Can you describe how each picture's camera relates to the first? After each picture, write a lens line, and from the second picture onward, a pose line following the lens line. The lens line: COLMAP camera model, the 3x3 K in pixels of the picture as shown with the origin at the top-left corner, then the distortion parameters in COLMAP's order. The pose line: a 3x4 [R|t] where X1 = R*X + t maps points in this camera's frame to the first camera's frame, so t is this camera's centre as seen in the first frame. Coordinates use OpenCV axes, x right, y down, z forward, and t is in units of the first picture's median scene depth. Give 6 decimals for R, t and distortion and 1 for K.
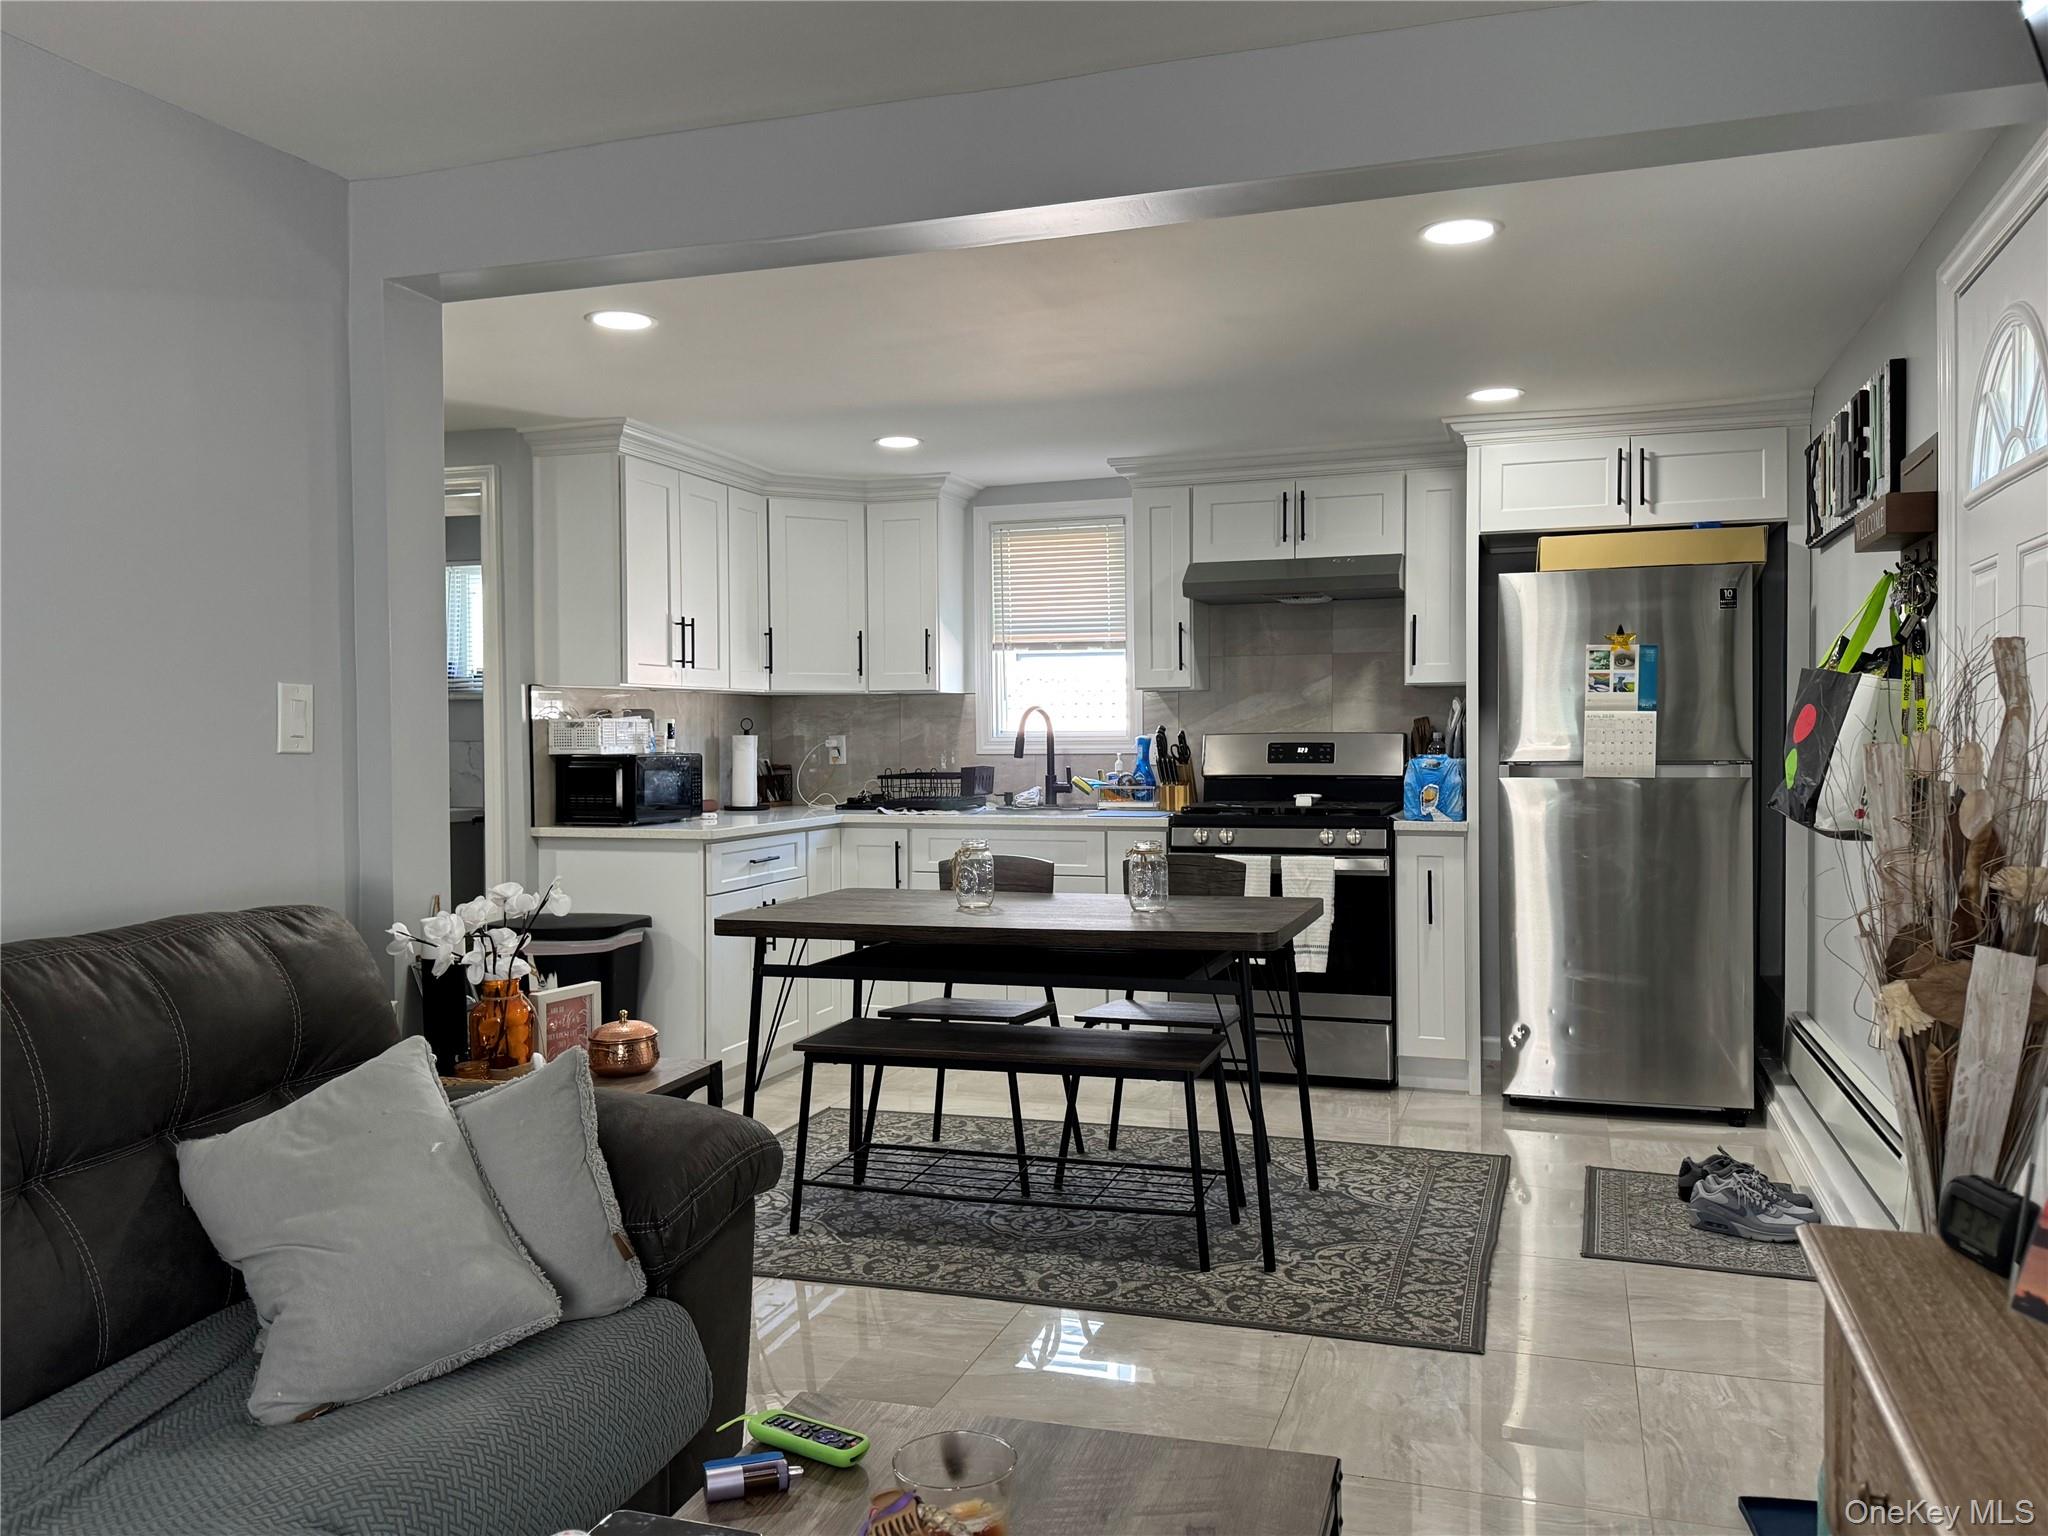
lens RADIAL K [[1615.7, 0, 1017.9], [0, 1615.7, 768.4], [0, 0, 1]] dist [0.065346, -0.001459]
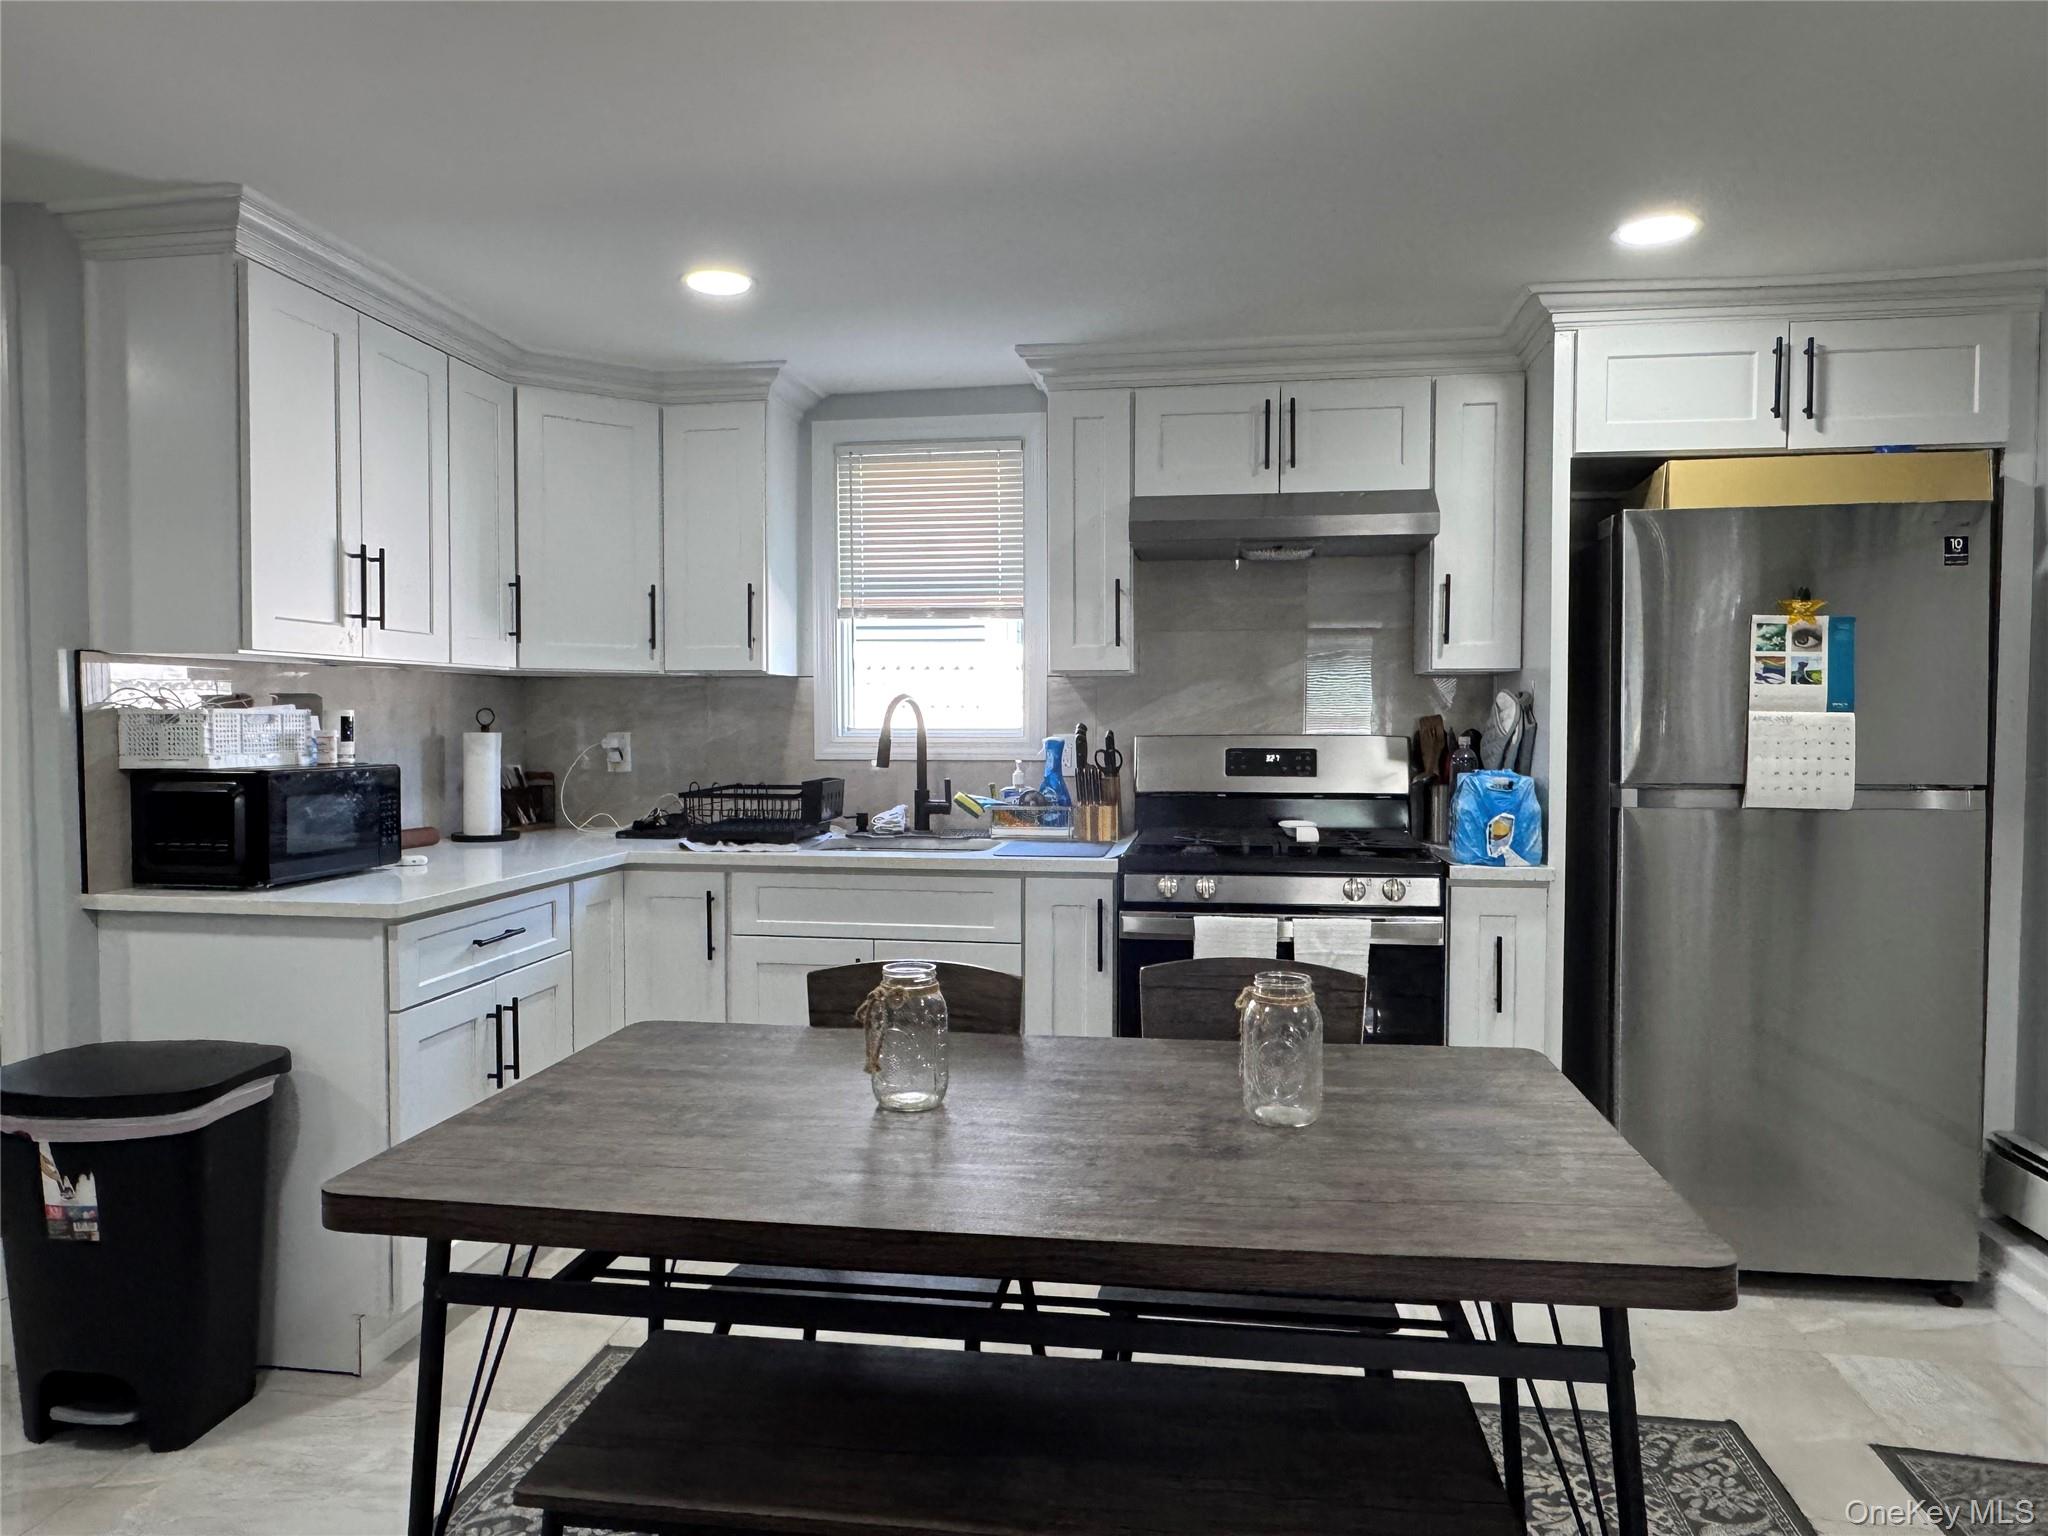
lens RADIAL K [[1349.9, 0, 1012.4], [0, 1349.9, 763.3], [0, 0, 1]] dist [-0.009389, 0.001281]
pose [[0.984988, 0.001451, 0.172615, -0.049240], [-0.003500, 0.999927, 0.011569, -0.016561], [-0.172585, -0.012000, 0.984921, 0.435048]]
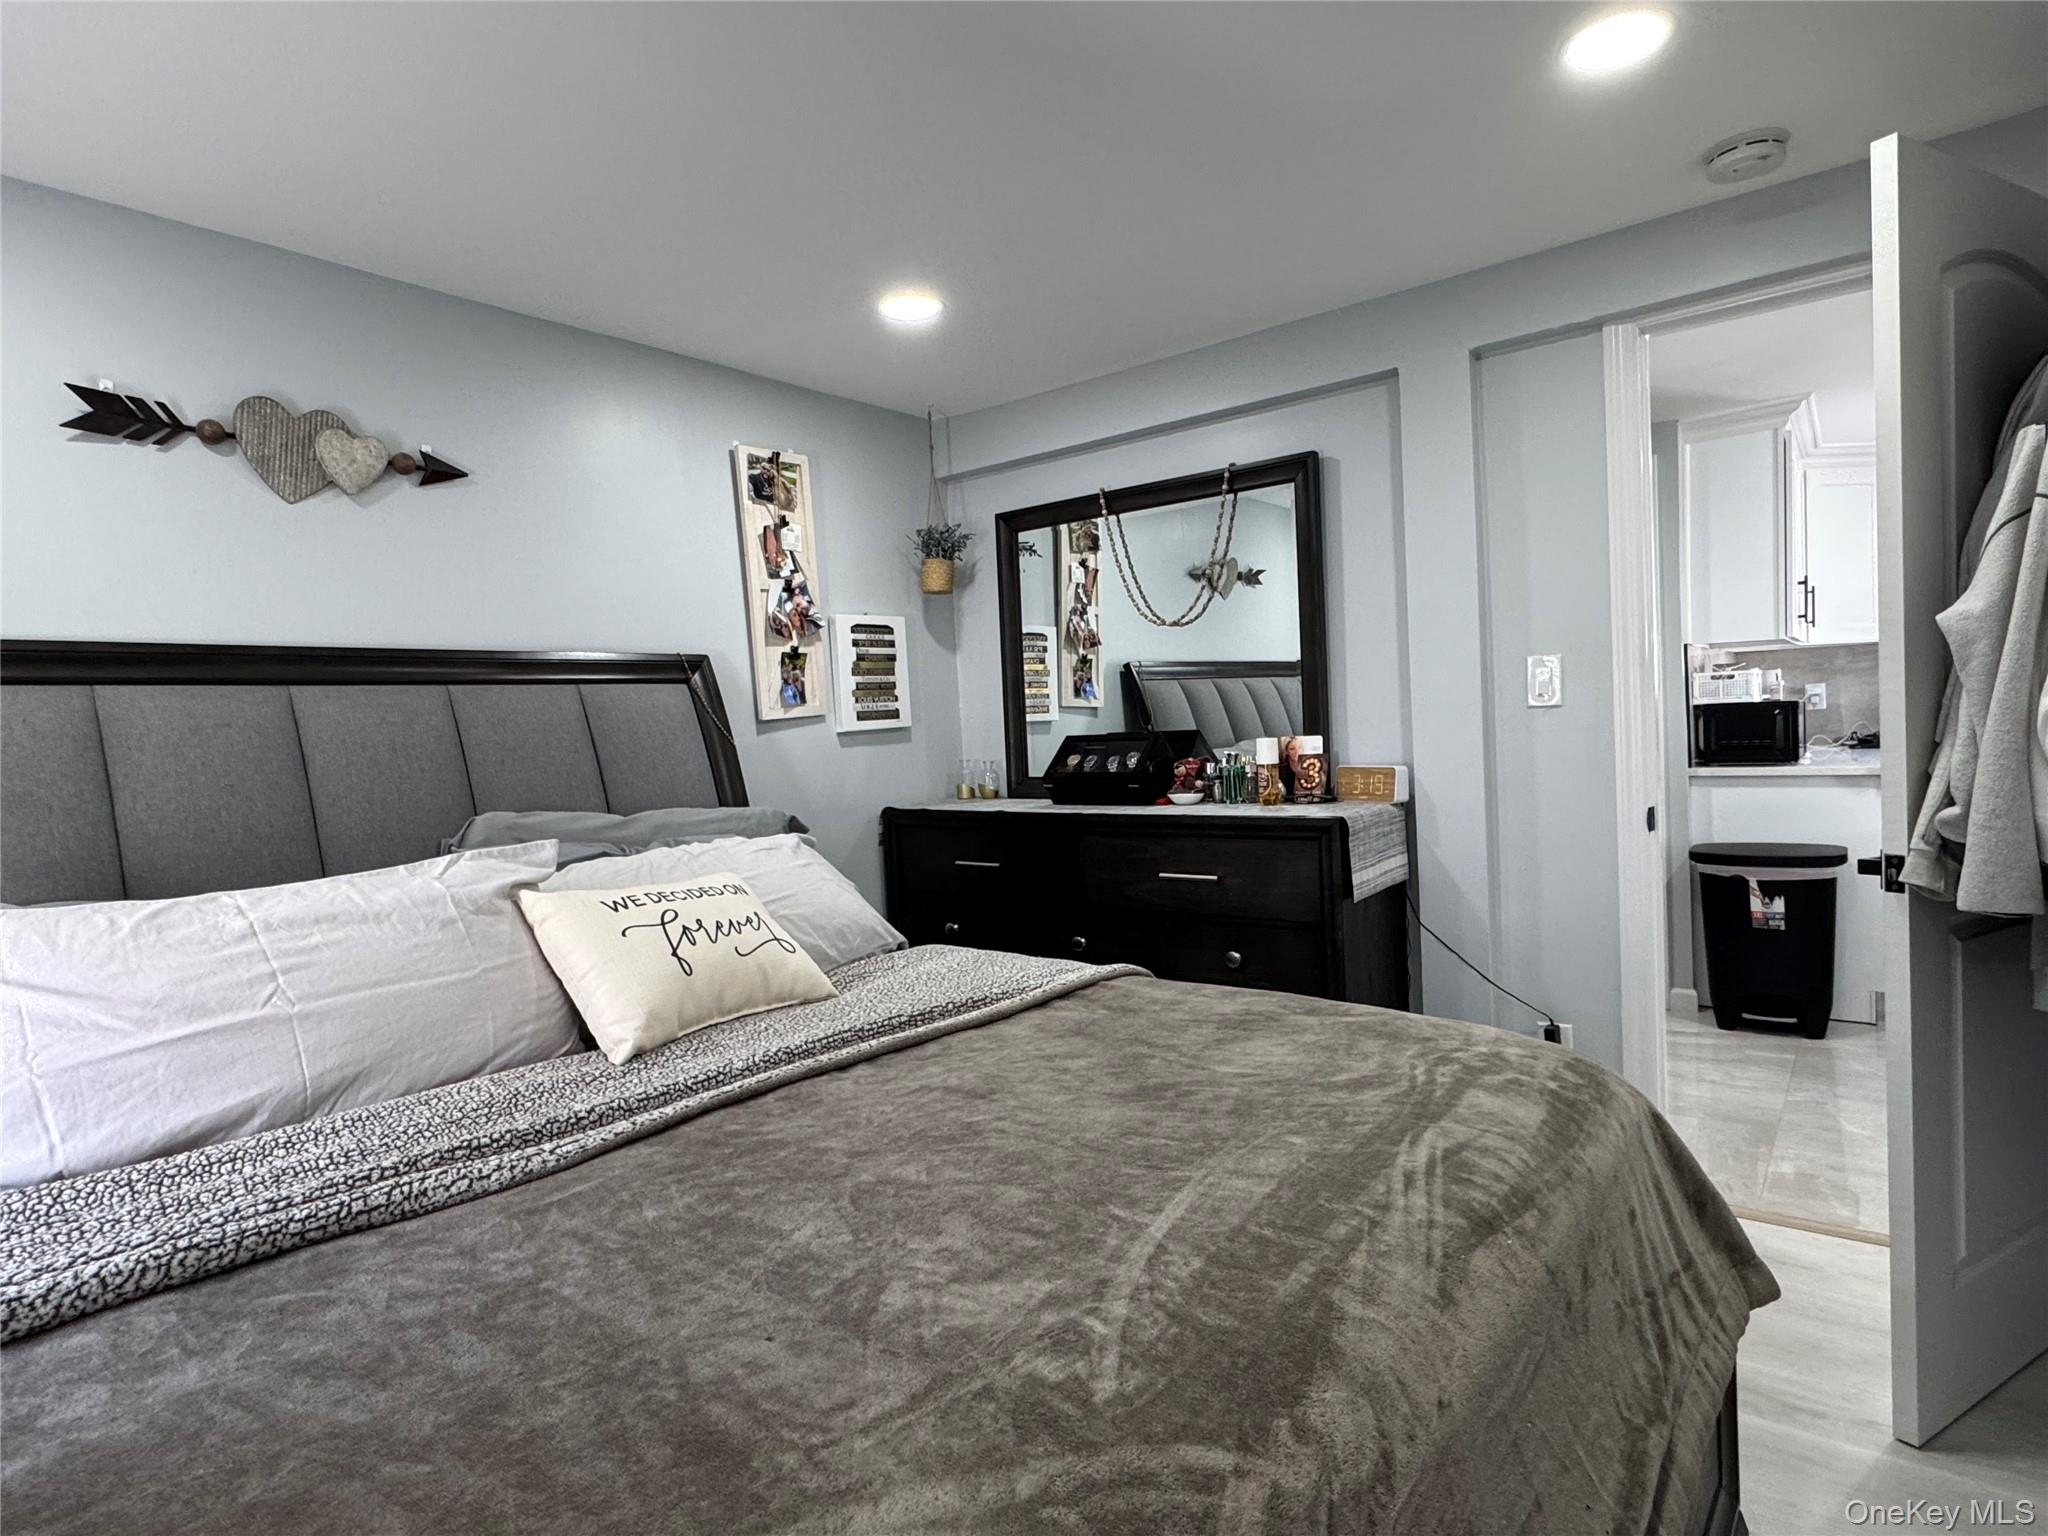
lens RADIAL K [[1100.2, 0, 1016.0], [0, 1100.2, 770.6], [0, 0, 1]] dist [-0.003145, 0.002550]
pose [[0.938262, -0.029882, -0.344632, -0.447961], [0.040058, 0.998945, 0.022443, 0.001504], [0.343598, -0.034863, 0.938469, 0.098278]]
